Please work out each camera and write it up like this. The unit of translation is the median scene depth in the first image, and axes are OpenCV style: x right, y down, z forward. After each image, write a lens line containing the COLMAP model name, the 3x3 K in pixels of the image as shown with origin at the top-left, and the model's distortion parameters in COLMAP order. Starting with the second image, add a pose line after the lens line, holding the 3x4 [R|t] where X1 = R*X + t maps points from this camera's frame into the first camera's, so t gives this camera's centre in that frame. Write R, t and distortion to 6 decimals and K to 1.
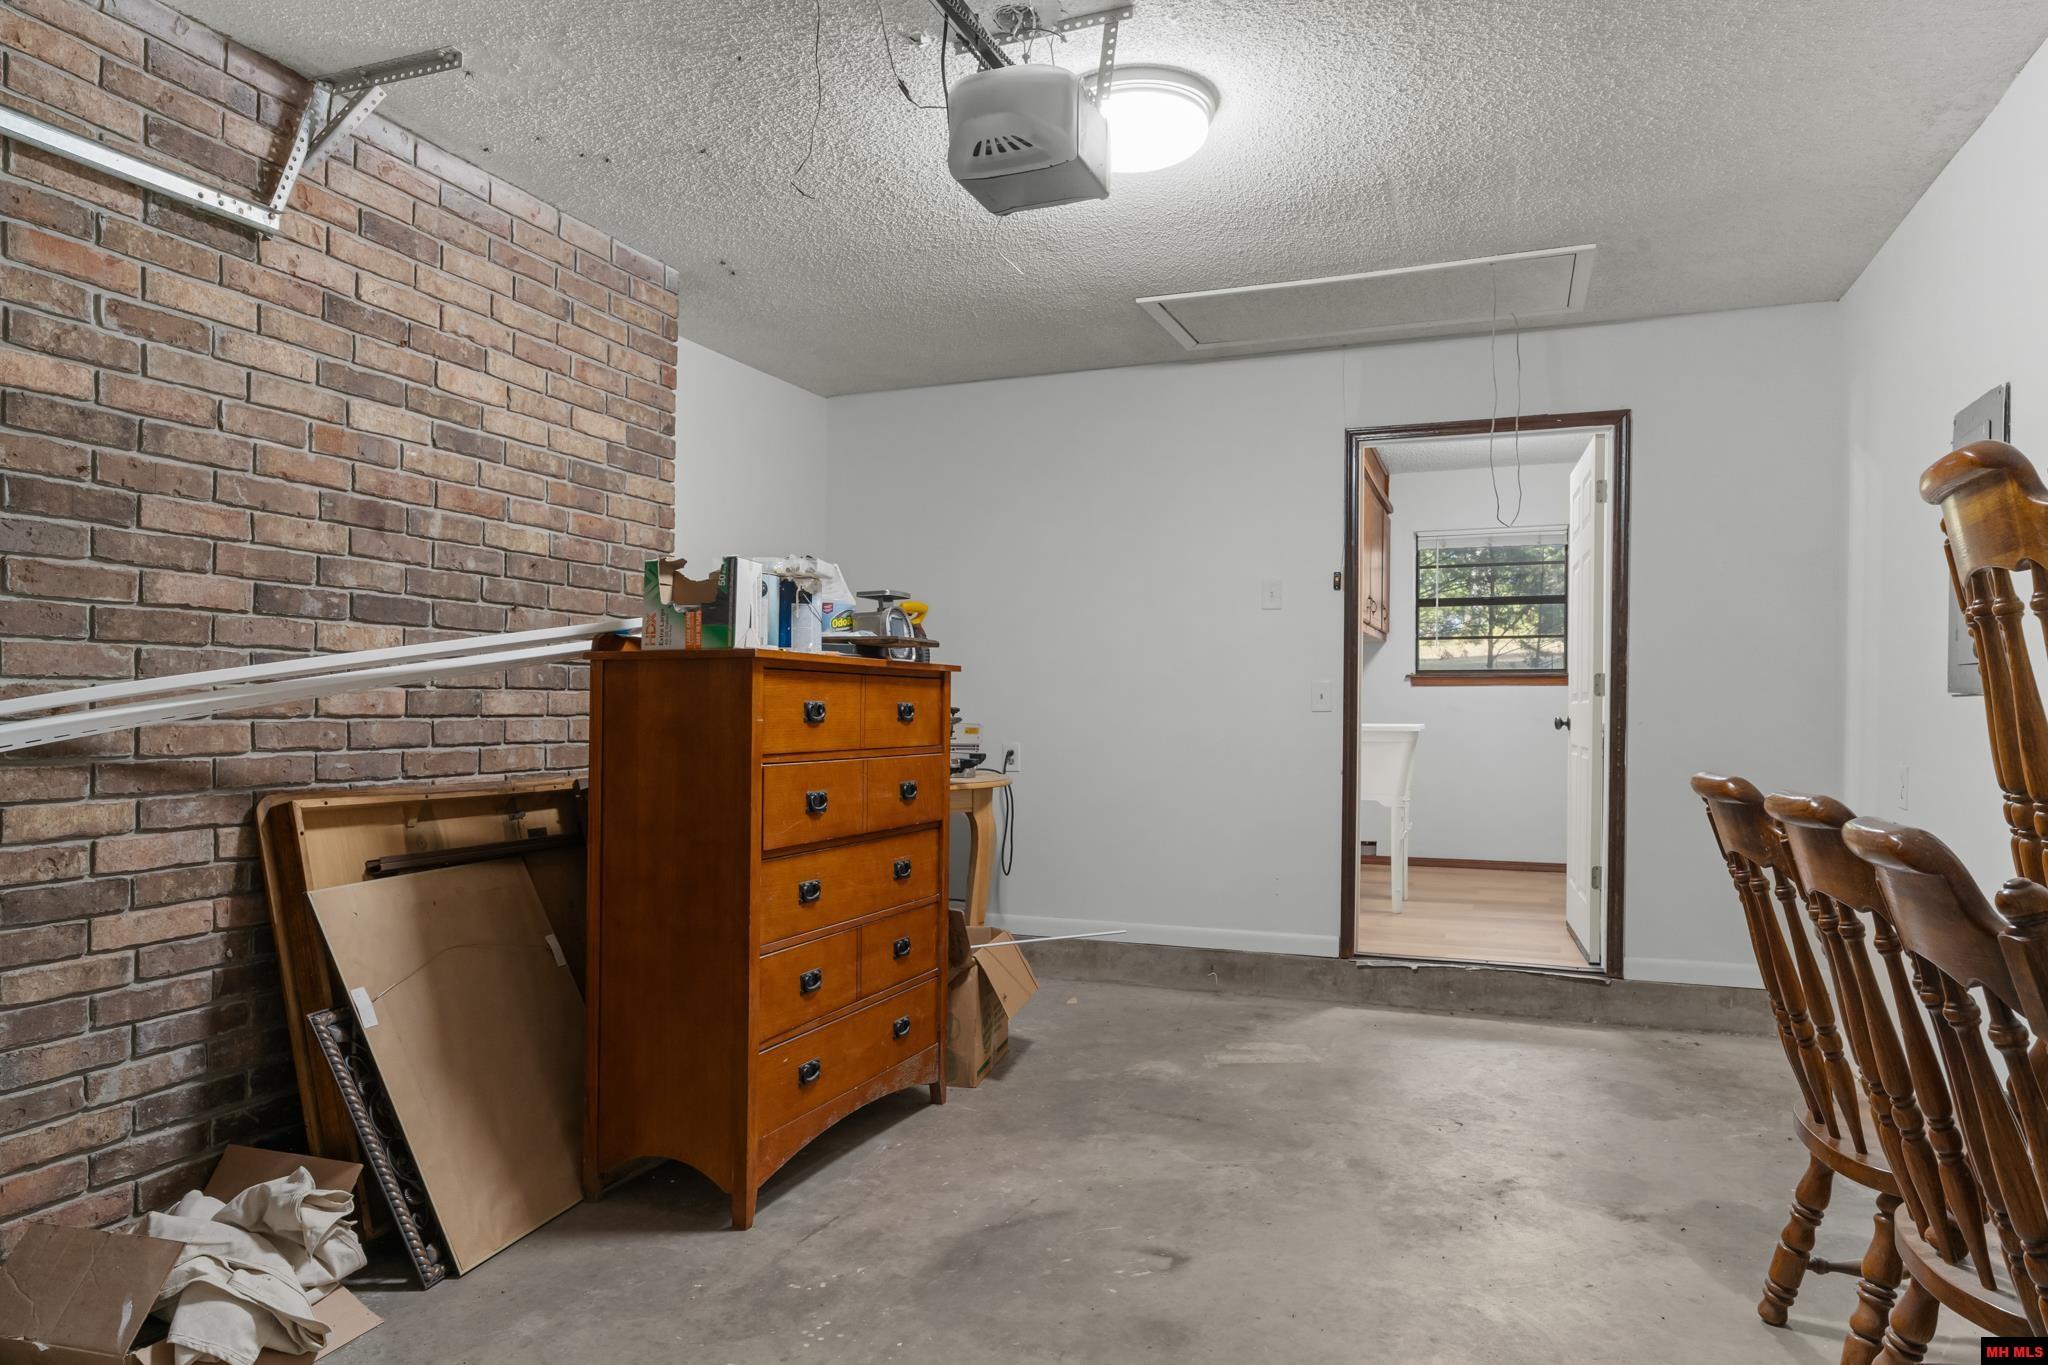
lens RADIAL K [[1297.3, 0, 1029.8], [0, 1297.3, 733.2], [0, 0, 1]] dist [-0.000359, 0.000371]
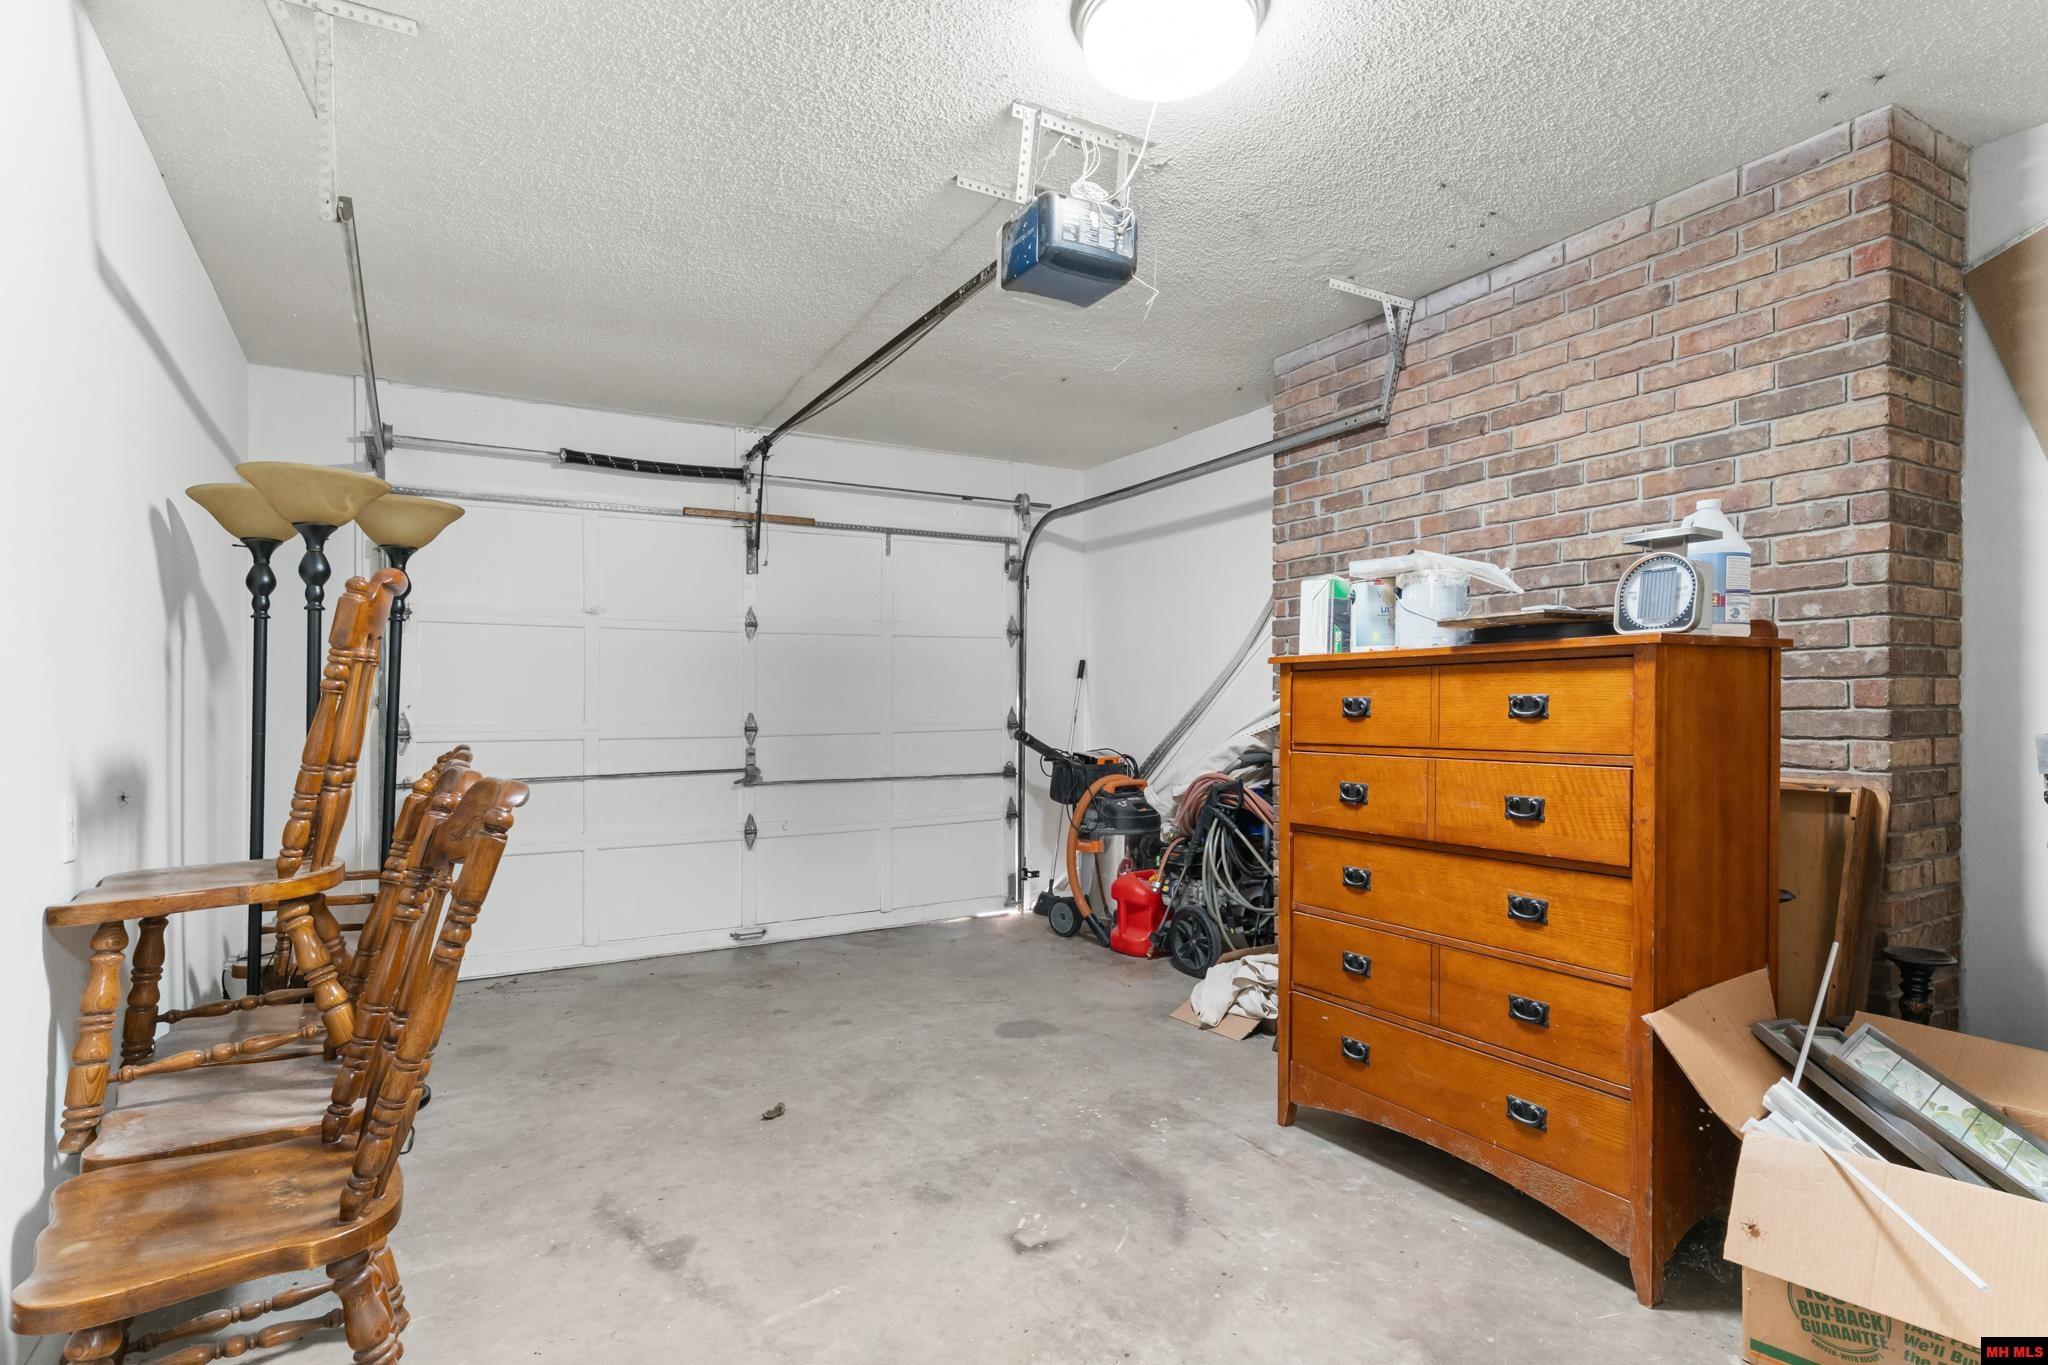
lens RADIAL K [[1047.6, 0, 1025.5], [0, 1047.6, 688.8], [0, 0, 1]] dist [0.002153, -0.000489]
pose [[-0.627267, -0.009656, -0.778745, 0.672049], [-0.004974, 0.999952, -0.008393, -0.023496], [0.778789, -0.001391, -0.627285, 1.345350]]
